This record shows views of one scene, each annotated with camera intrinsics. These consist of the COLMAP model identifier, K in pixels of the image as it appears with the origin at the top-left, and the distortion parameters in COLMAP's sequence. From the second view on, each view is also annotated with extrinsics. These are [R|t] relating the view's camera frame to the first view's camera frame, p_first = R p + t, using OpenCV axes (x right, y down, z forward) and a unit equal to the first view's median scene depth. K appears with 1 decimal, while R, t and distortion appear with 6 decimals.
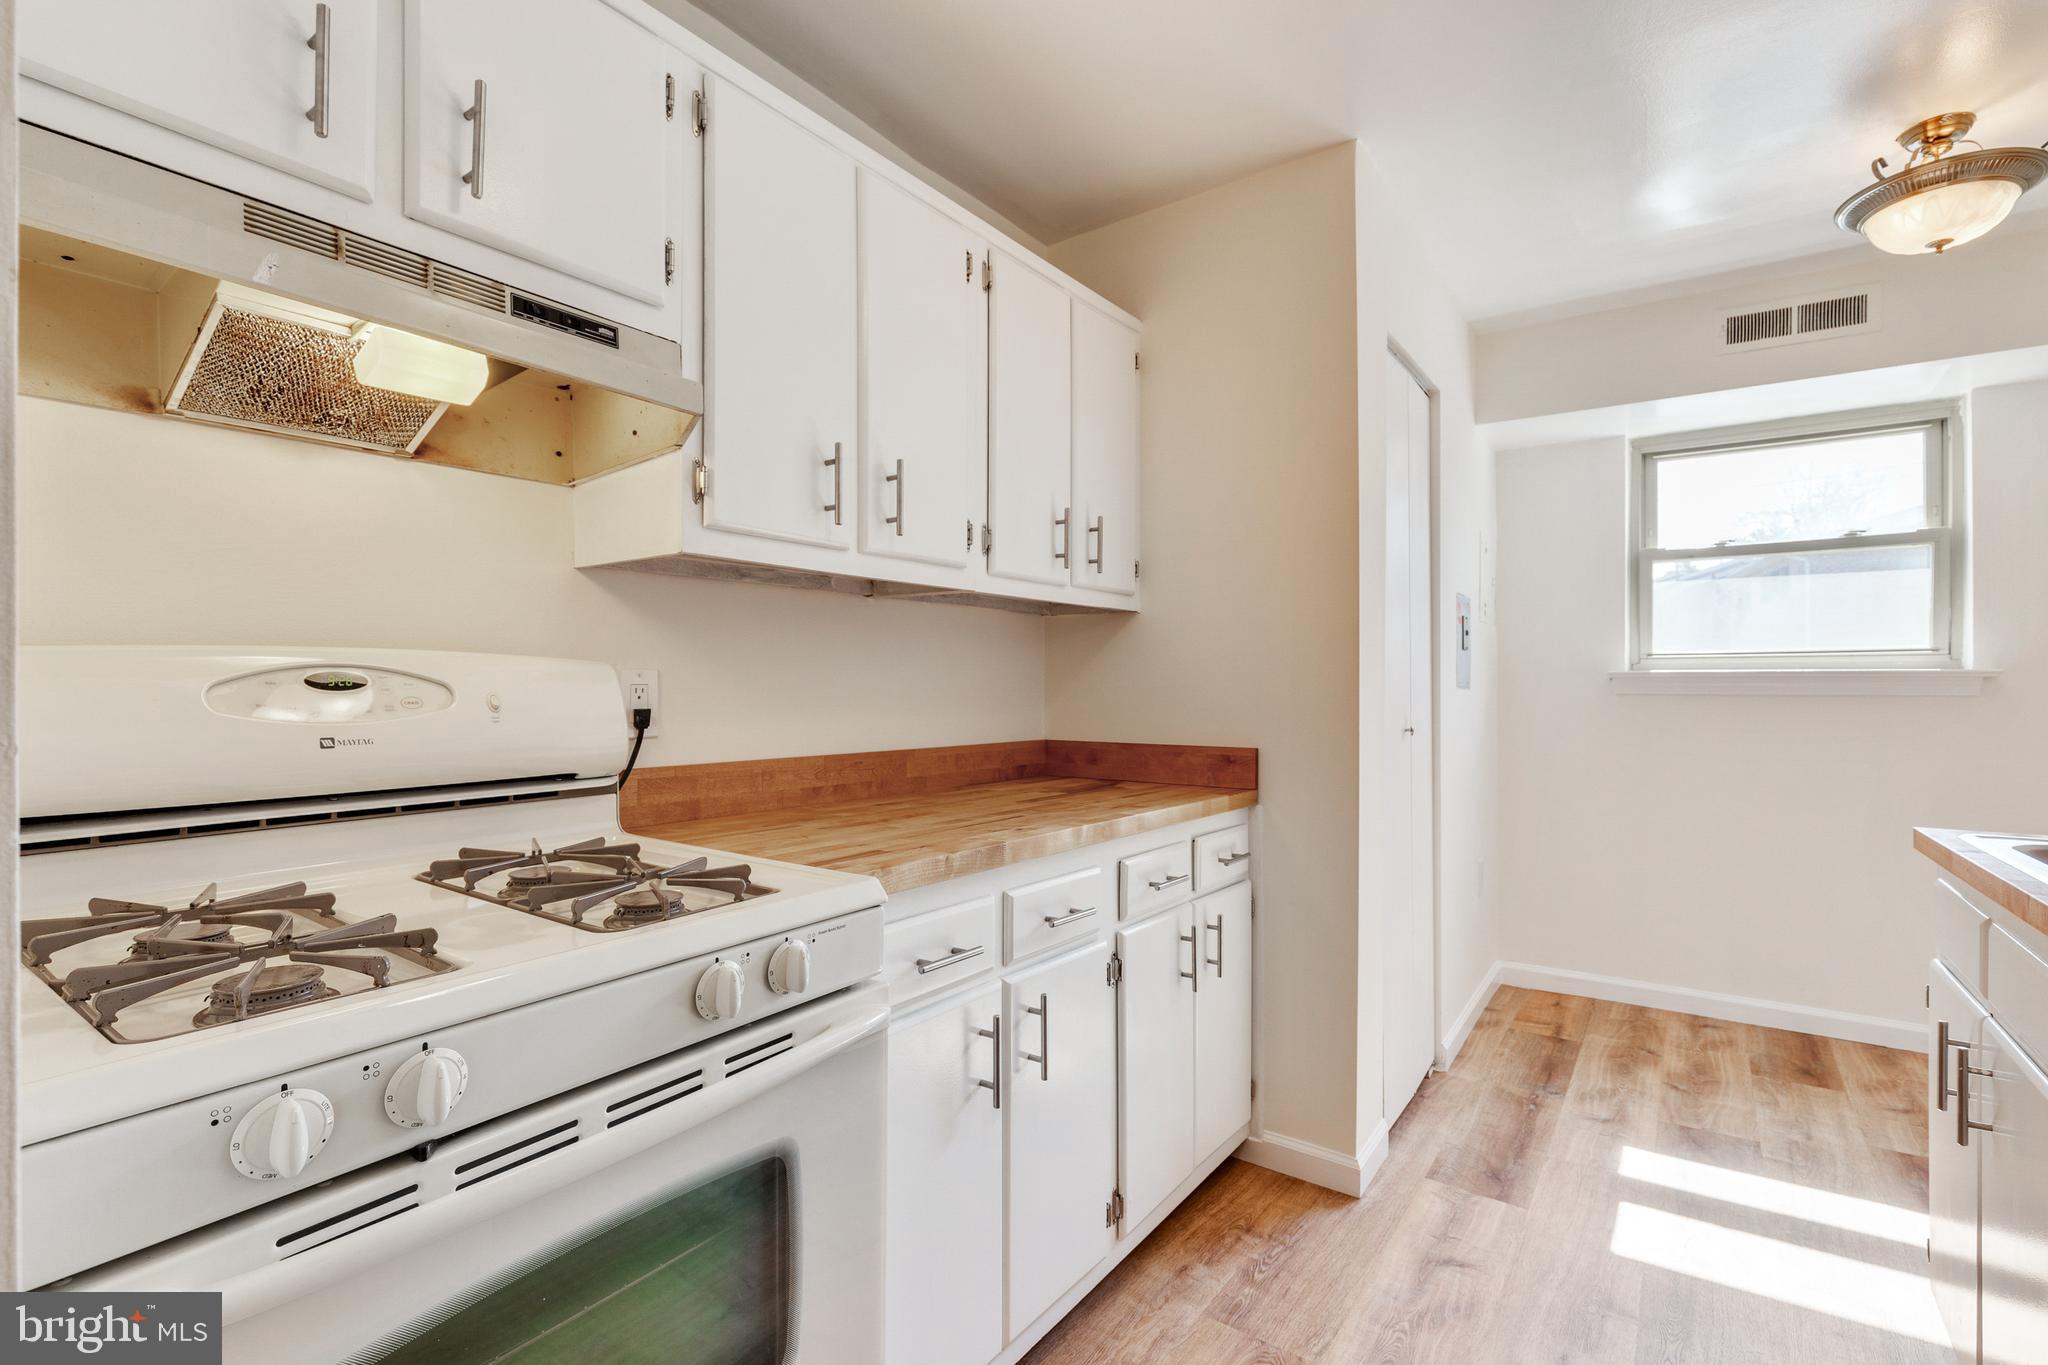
lens RADIAL K [[941.6, 0, 1028.7], [0, 941.6, 689.4], [0, 0, 1]] dist [-0.001341, 0.000300]
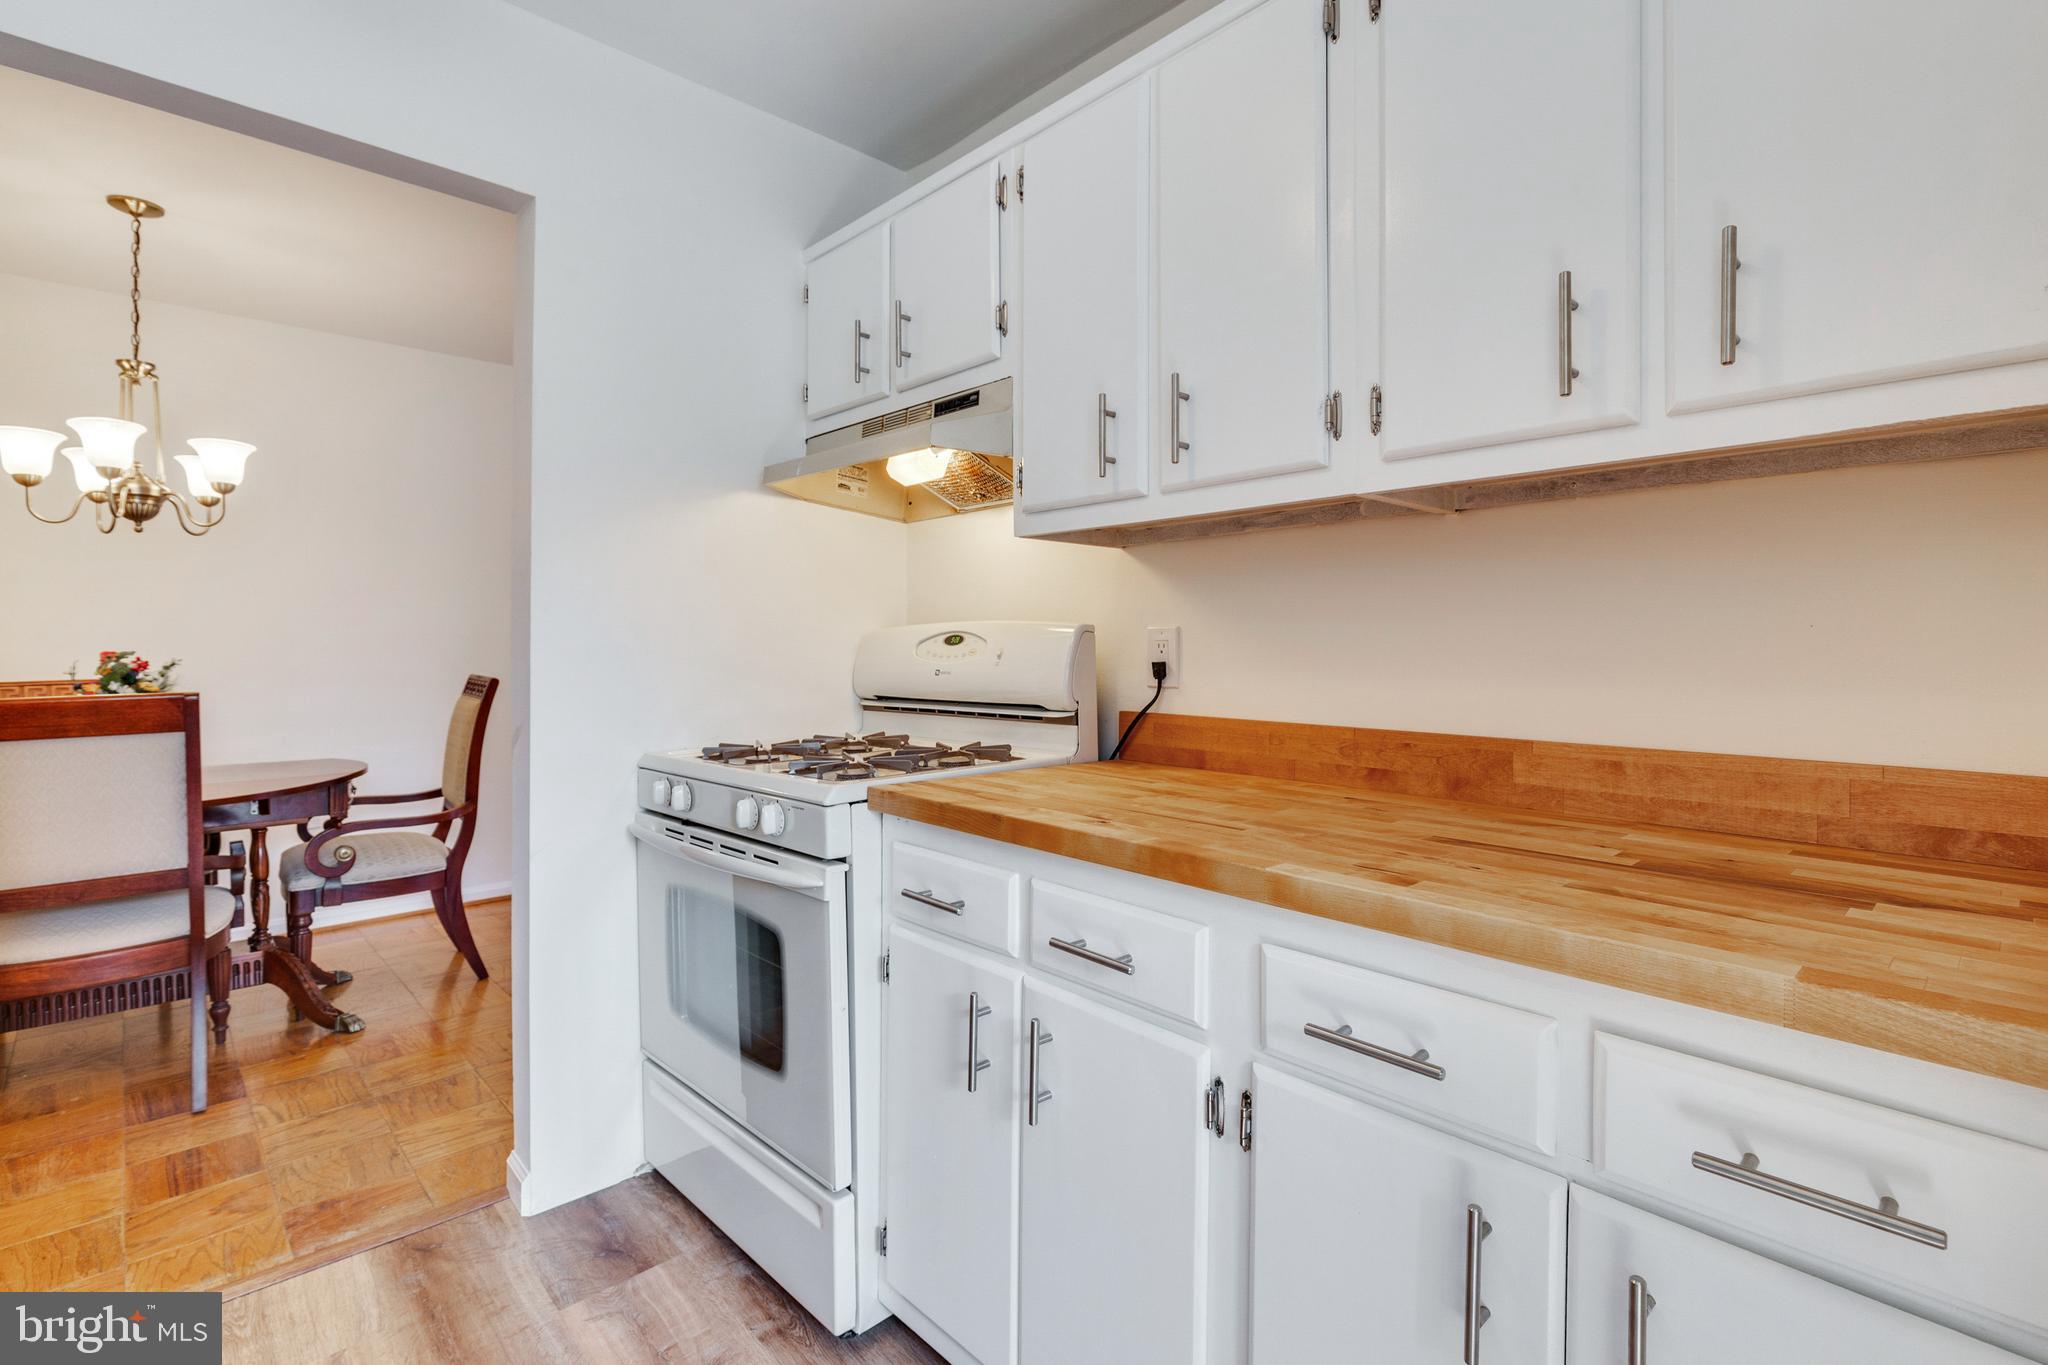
lens RADIAL K [[959.7, 0, 1022.9], [0, 959.7, 653.2], [0, 0, 1]] dist [0.001067, 0.000298]
pose [[-0.205337, 0.006969, -0.978666, 0.934379], [-0.002601, 0.999967, 0.007667, 0.002383], [0.978688, 0.004119, -0.205312, 1.310206]]
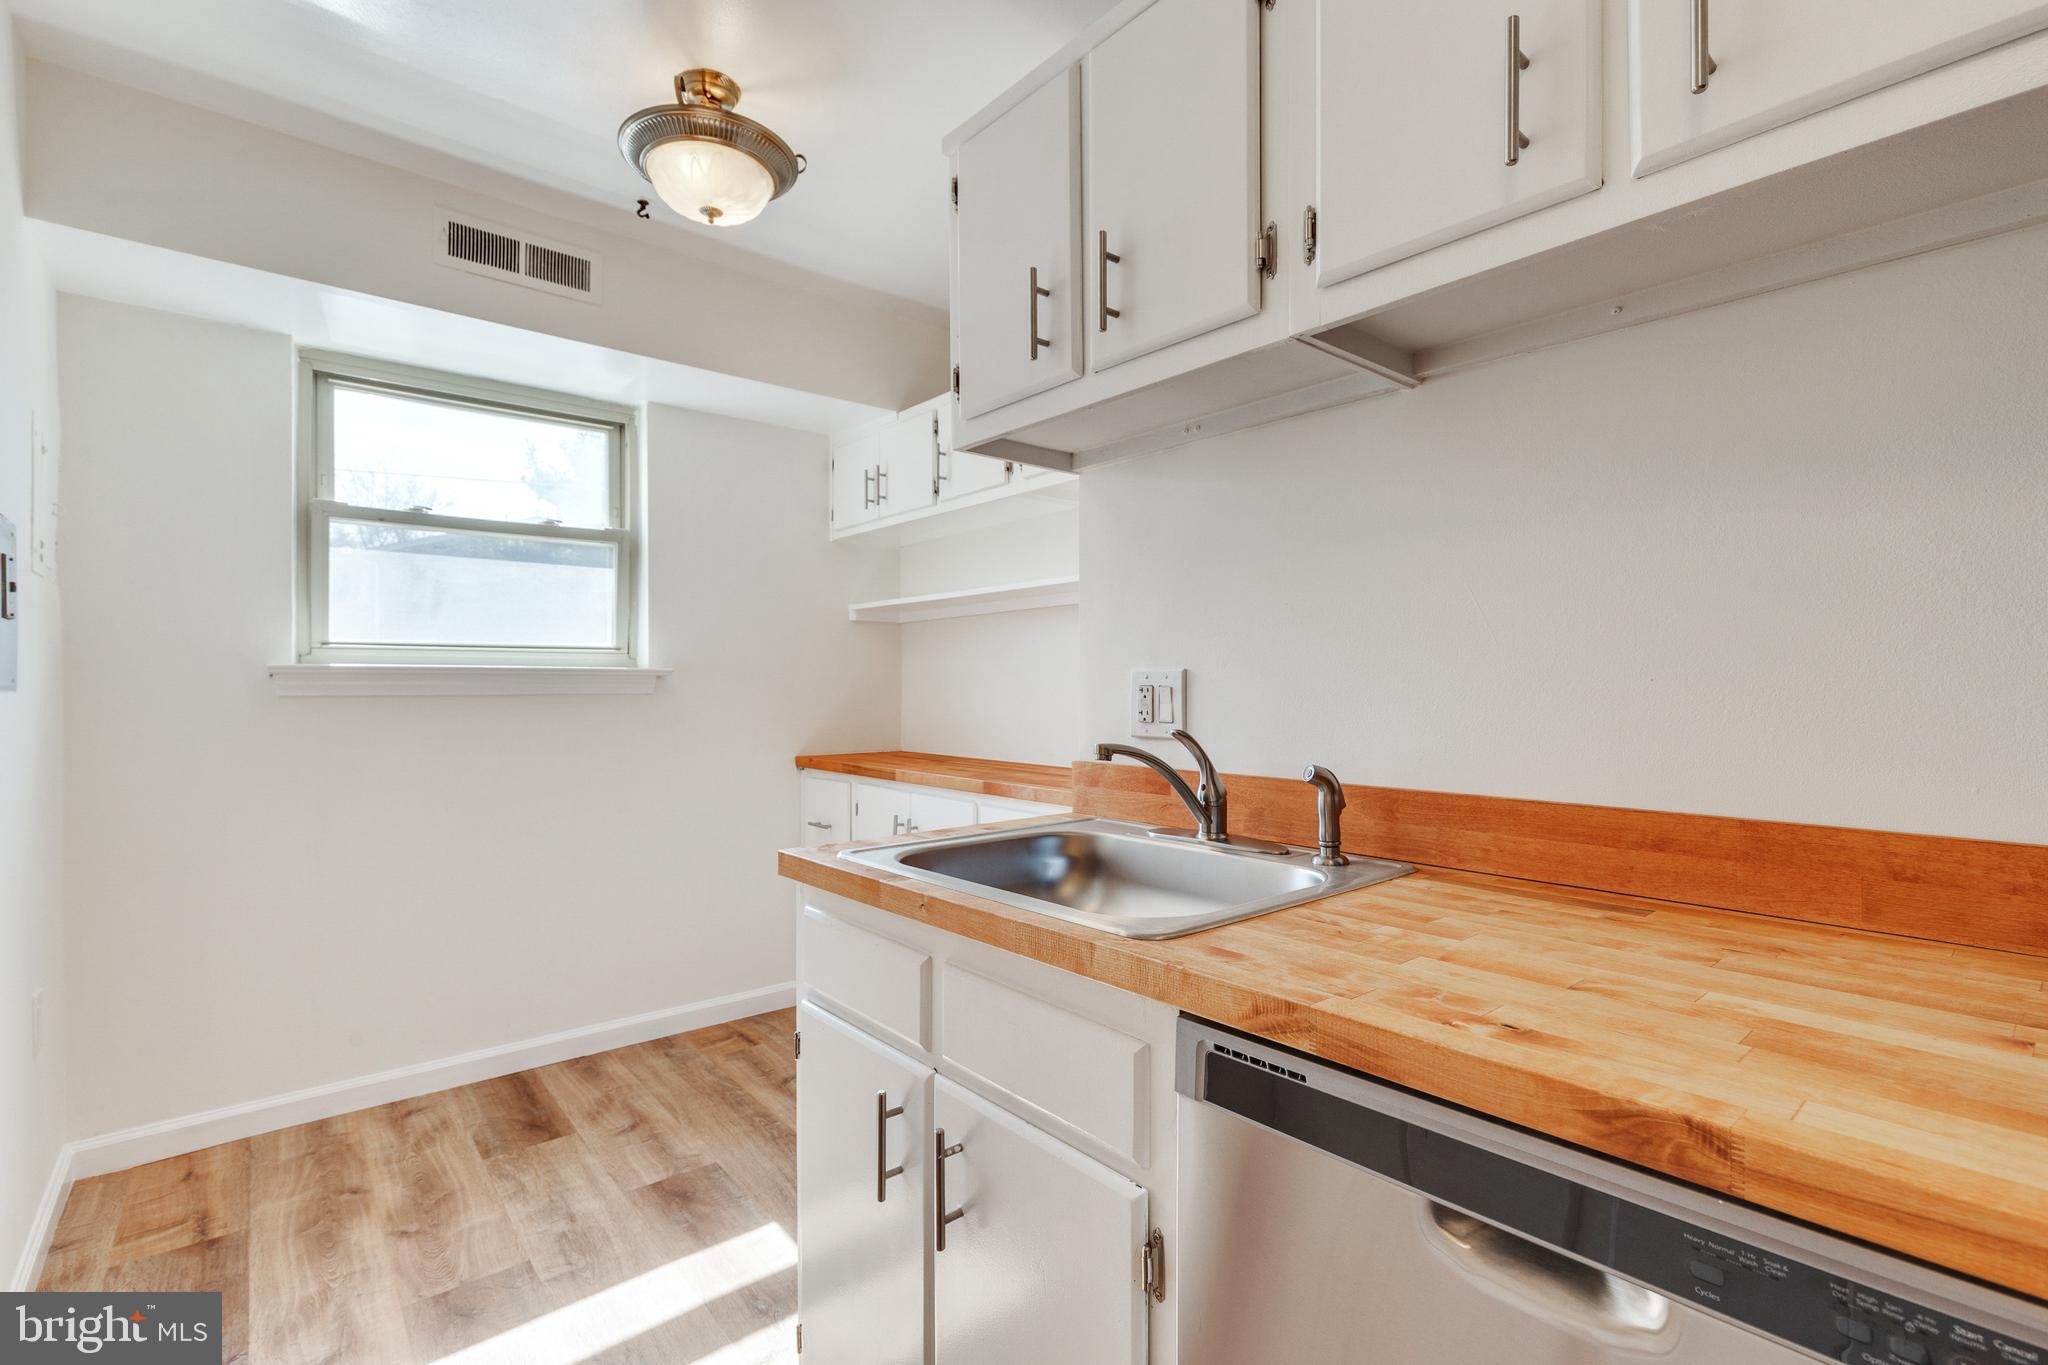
lens RADIAL K [[928.0, 0, 1024.0], [0, 928.0, 682.5], [0, 0, 1]] dist [-0.000194, 0.000185]
pose [[0.256460, 0.000031, 0.966555, 0.102941], [0.006431, 0.999978, -0.001738, -0.000599], [-0.966533, 0.006662, 0.256454, 0.314006]]
